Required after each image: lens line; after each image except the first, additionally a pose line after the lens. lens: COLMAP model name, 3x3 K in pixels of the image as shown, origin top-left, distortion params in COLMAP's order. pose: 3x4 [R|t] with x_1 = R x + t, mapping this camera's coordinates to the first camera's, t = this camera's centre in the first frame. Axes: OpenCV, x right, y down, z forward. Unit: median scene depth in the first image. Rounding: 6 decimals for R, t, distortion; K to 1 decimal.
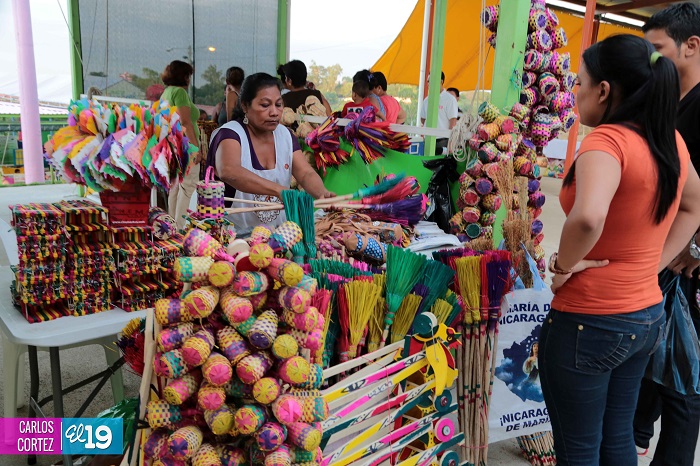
lens RADIAL K [[643.3, 0, 350.0], [0, 643.3, 233.0], [0, 0, 1]] dist [-0.004740, -0.000648]
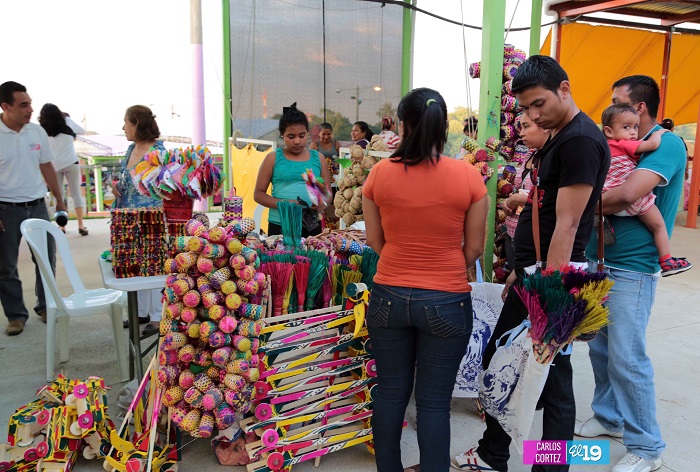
lens RADIAL K [[630.8, 0, 350.0], [0, 630.8, 236.0], [0, 0, 1]] dist [-0.004680, -0.004273]
pose [[0.963525, 0.016317, -0.267120, 0.515385], [-0.027707, 0.998858, -0.038925, 0.076578], [0.266180, 0.044907, 0.962877, -0.415527]]
